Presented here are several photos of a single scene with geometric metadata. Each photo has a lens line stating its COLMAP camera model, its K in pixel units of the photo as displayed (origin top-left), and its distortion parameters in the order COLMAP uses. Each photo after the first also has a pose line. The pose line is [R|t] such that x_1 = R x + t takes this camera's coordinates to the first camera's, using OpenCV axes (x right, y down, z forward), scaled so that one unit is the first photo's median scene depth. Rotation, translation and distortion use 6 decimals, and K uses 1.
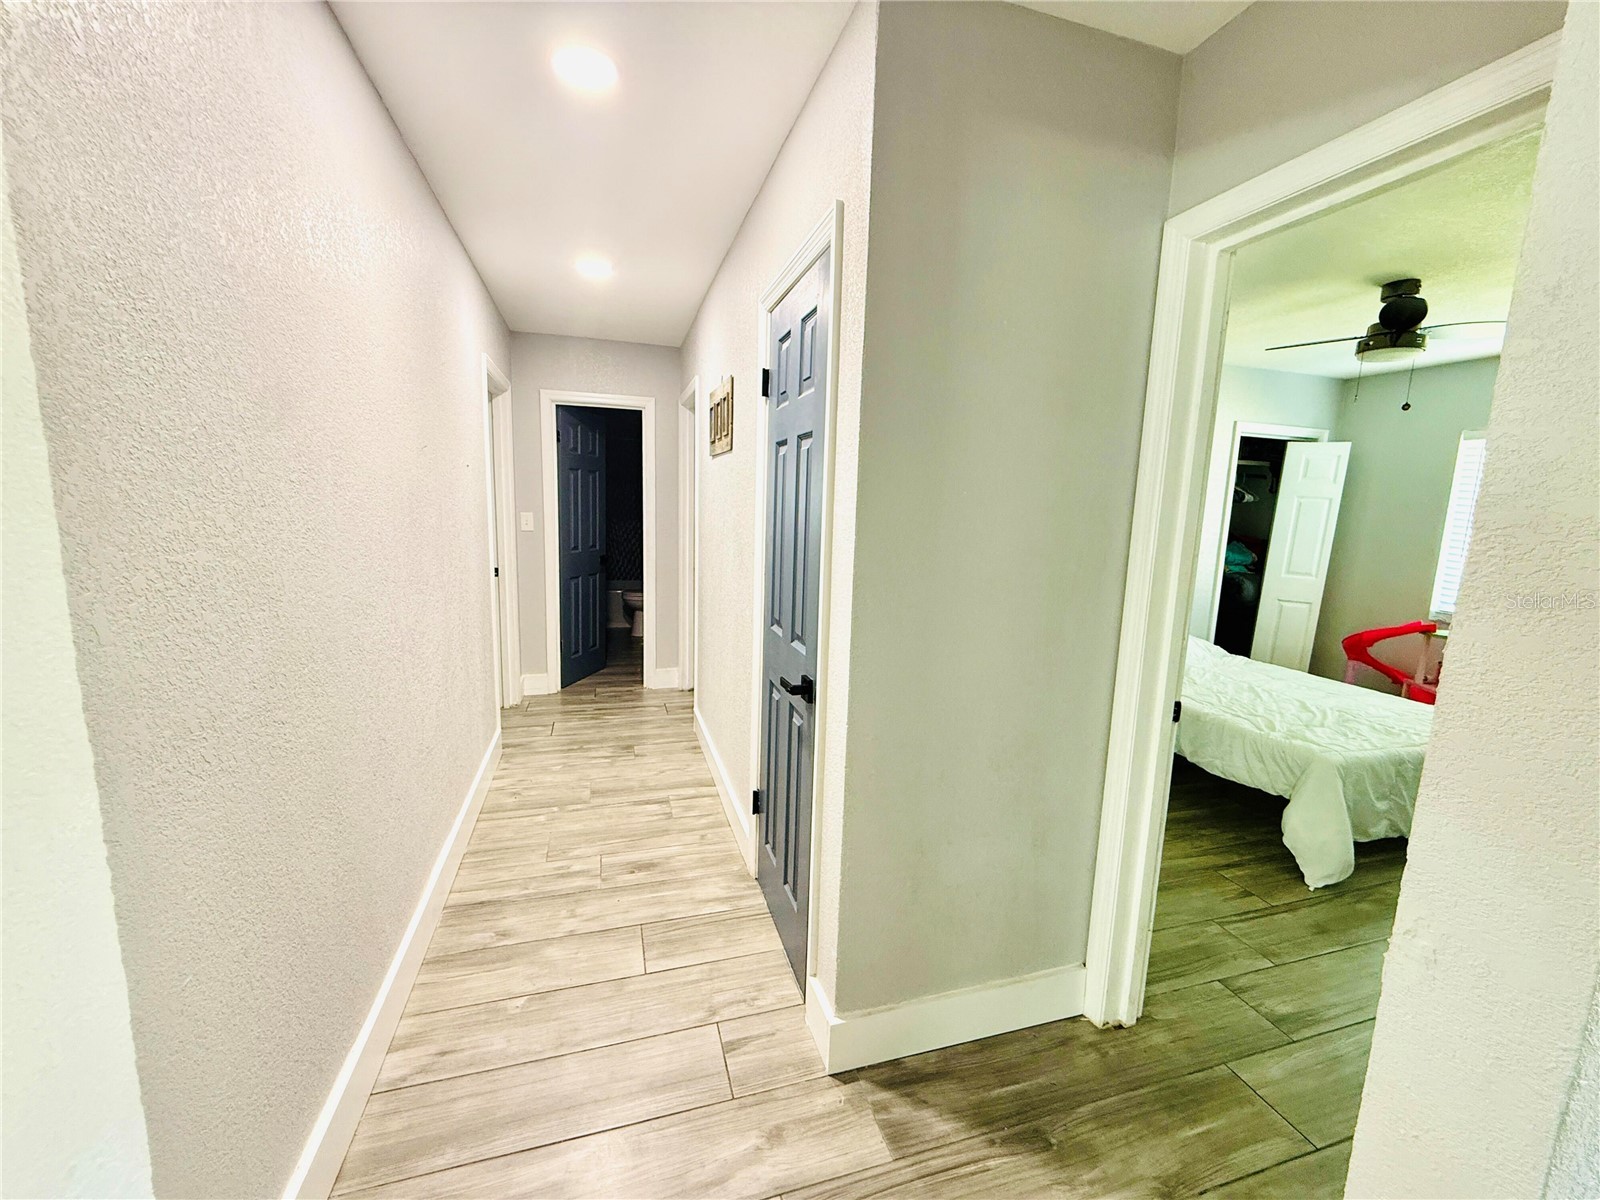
lens RADIAL K [[633.9, 0, 800.0], [0, 633.9, 600.0], [0, 0, 1]] dist [0.000519, -0.000037]
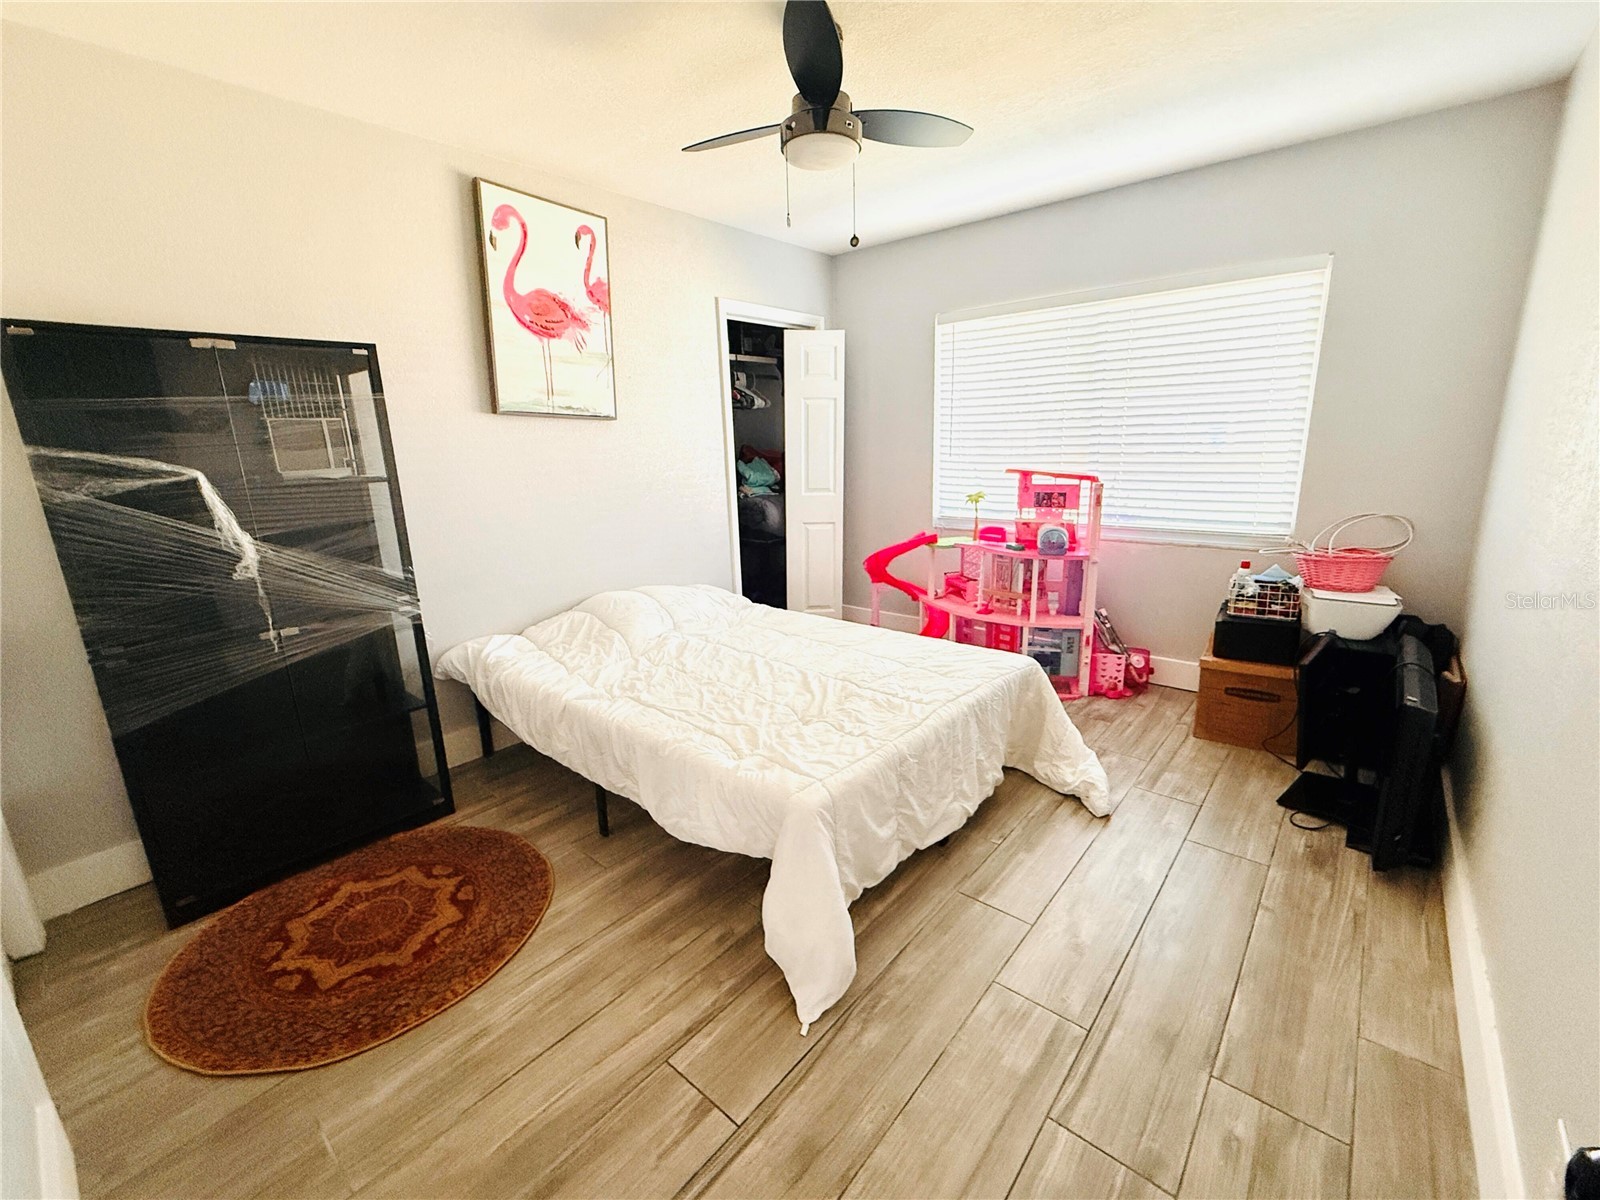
lens RADIAL K [[667.3, 0, 800.0], [0, 667.3, 600.0], [0, 0, 1]] dist [0.002286, 0.000044]
pose [[0.840538, -0.185067, 0.509162, 0.440199], [0.139121, 0.982061, 0.127288, -0.021594], [-0.523585, -0.036156, 0.851206, 0.378283]]
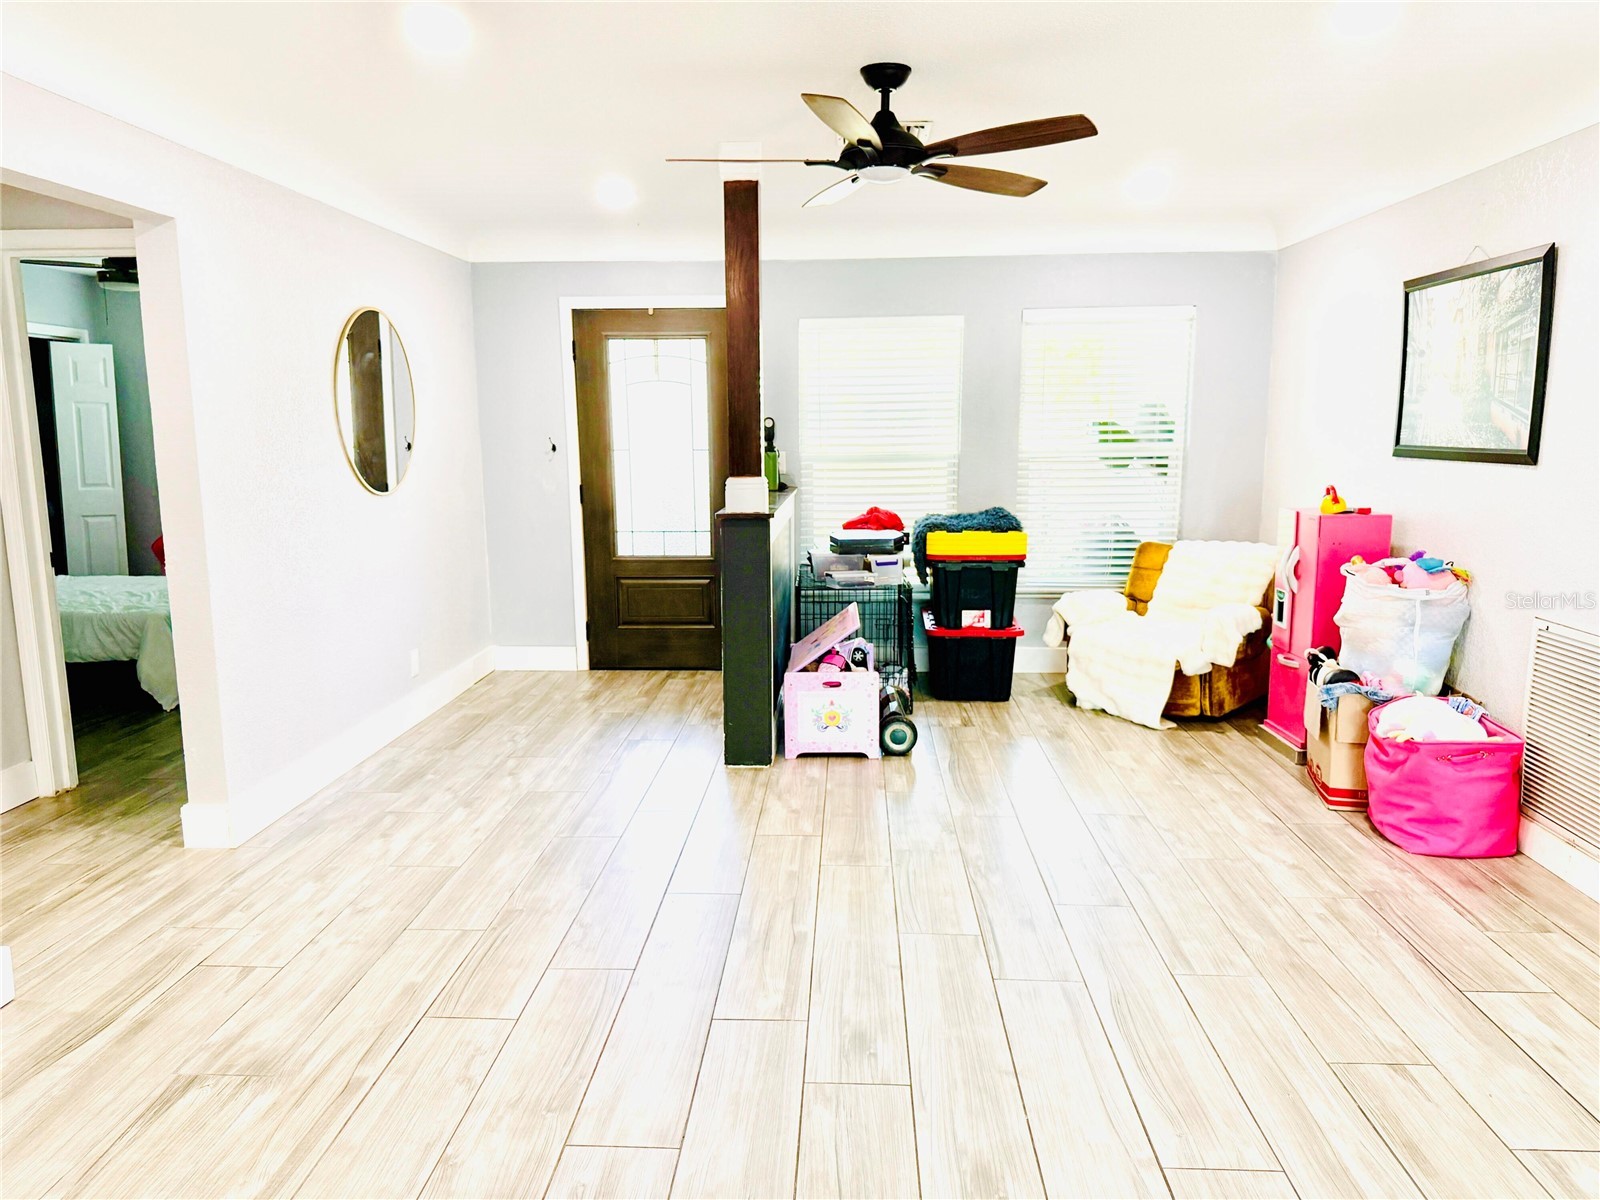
lens RADIAL K [[1143.3, 0, 800.0], [0, 1143.3, 600.0], [0, 0, 1]] dist [-0.004242, -0.002700]
pose [[0.331821, -0.179634, 0.926081, -0.697461], [0.161903, 0.977980, 0.131690, 0.109044], [-0.929345, 0.106238, 0.353597, -0.826063]]
